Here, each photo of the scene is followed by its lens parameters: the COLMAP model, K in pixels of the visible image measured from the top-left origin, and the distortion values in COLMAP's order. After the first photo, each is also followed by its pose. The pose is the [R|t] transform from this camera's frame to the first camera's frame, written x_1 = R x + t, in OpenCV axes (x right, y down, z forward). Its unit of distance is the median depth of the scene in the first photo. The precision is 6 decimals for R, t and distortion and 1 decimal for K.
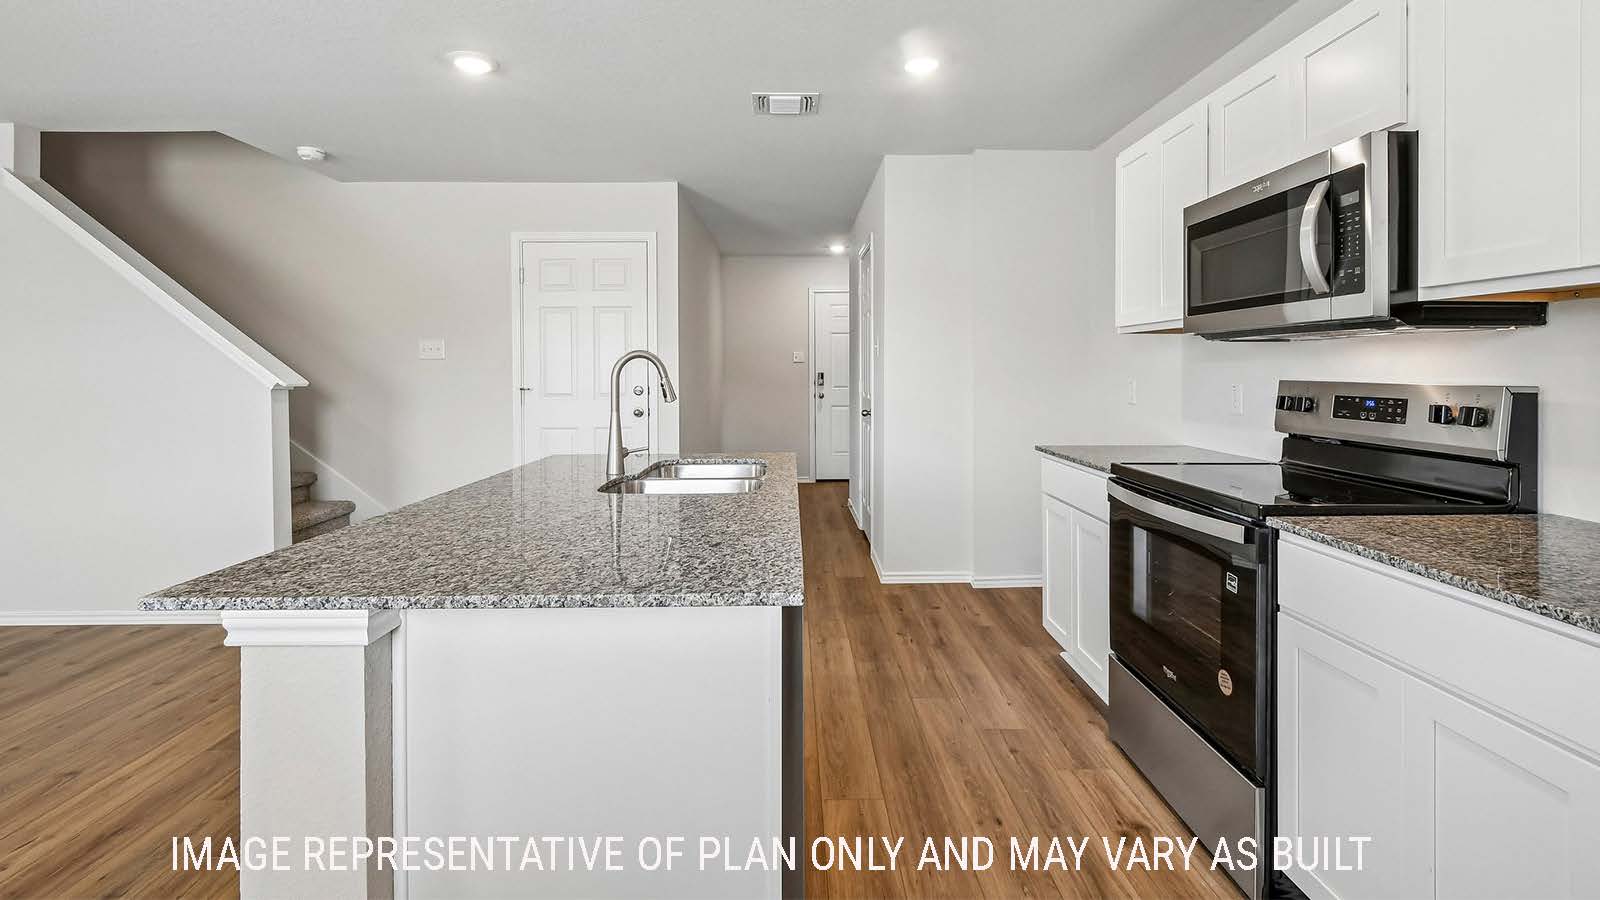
lens RADIAL K [[713.2, 0, 796.0], [0, 713.2, 370.6], [0, 0, 1]] dist [-0.001523, -0.000957]
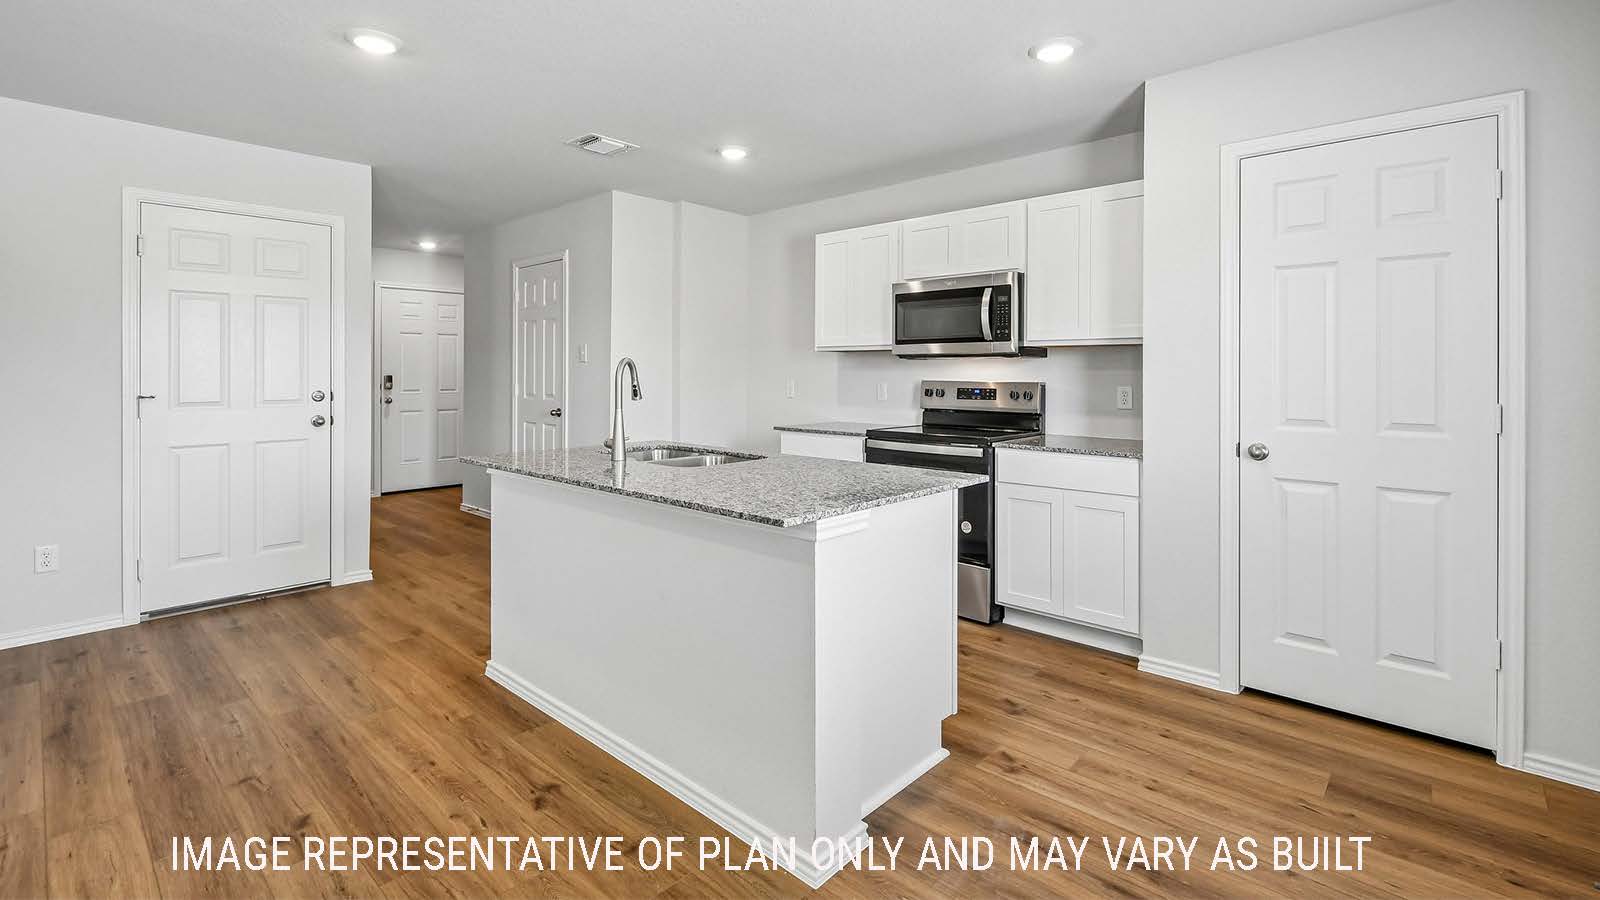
lens RADIAL K [[713.2, 0, 802.6], [0, 713.2, 372.4], [0, 0, 1]] dist [-0.001523, -0.000957]
pose [[0.682846, 0.004703, 0.730547, -0.904152], [-0.003763, 0.999989, -0.002920, -0.001518], [-0.730552, -0.000755, 0.682856, -0.046086]]
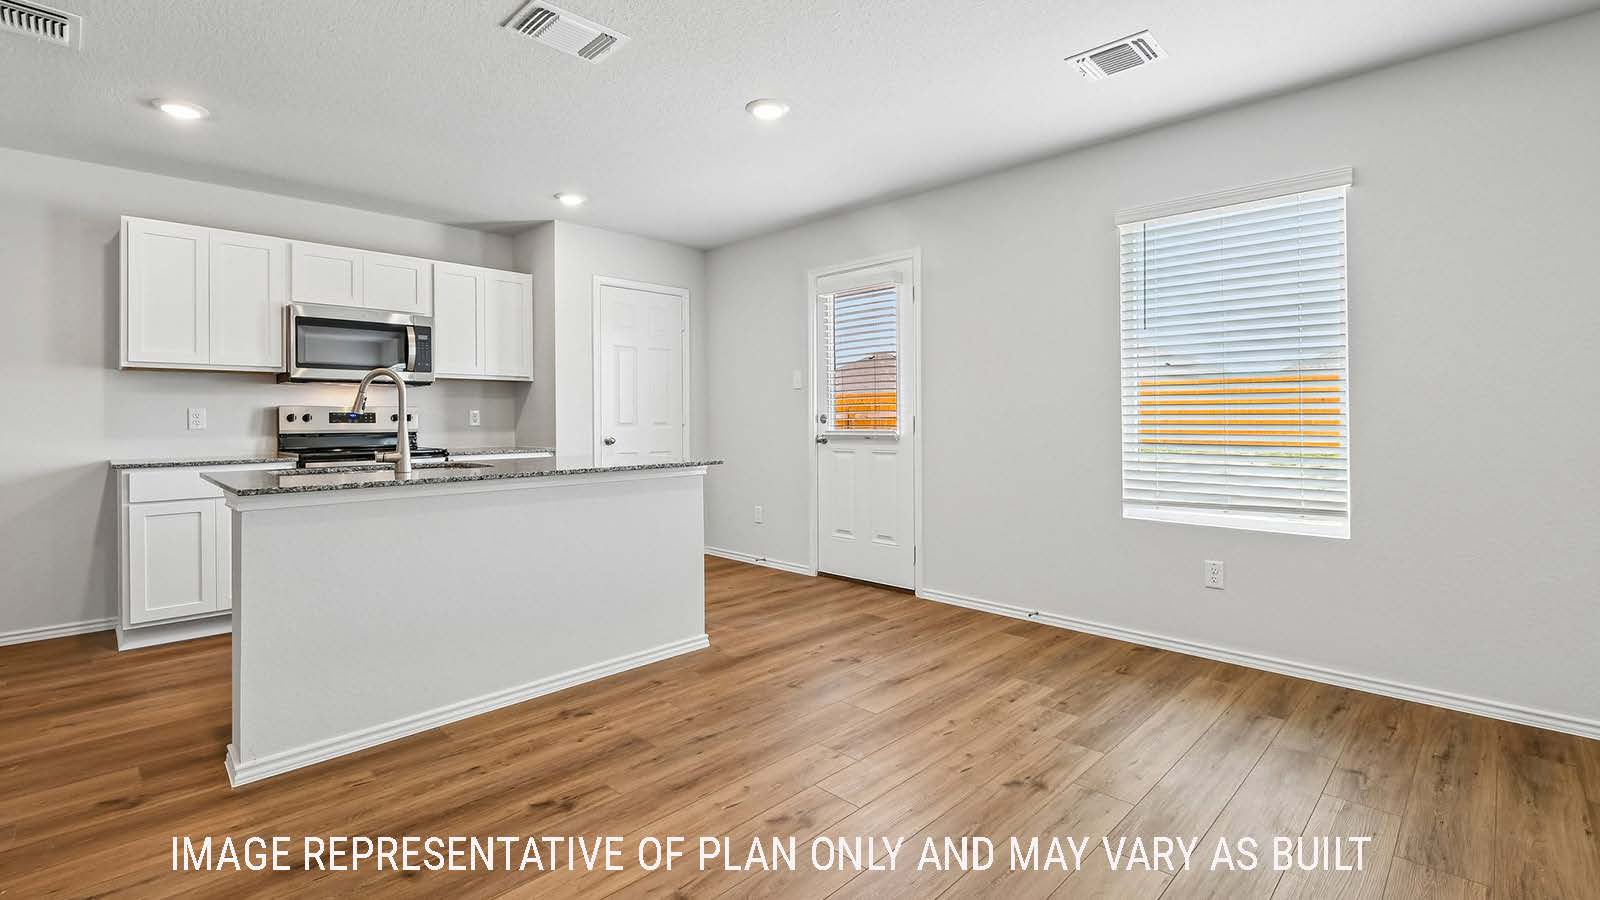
lens RADIAL K [[713.2, 0, 800.2], [0, 713.2, 417.2], [0, 0, 1]] dist [-0.001523, -0.000957]
pose [[-0.708659, 0.010215, 0.705477, -1.536273], [0.010979, 0.999934, -0.003450, 0.063470], [-0.705466, 0.005301, -0.708724, 1.358558]]
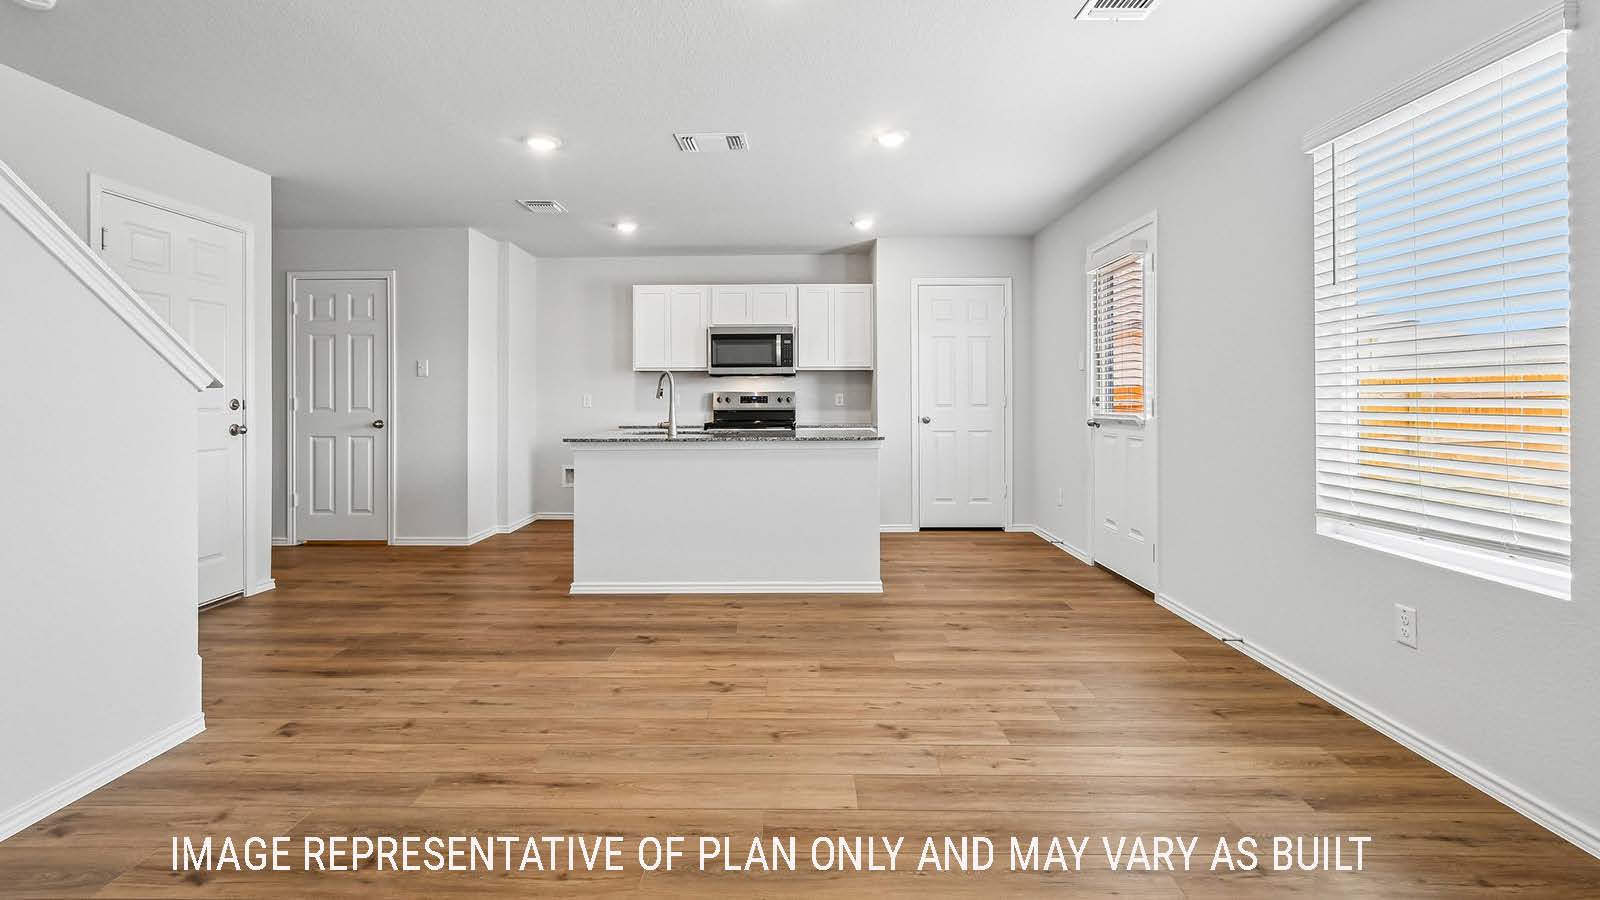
lens RADIAL K [[713.2, 0, 800.9], [0, 713.2, 402.6], [0, 0, 1]] dist [-0.001523, -0.000957]
pose [[0.016682, 0.002221, 0.999858, -2.124825], [0.006305, 0.999977, -0.002326, 0.064451], [-0.999841, 0.006343, 0.016667, 0.615087]]
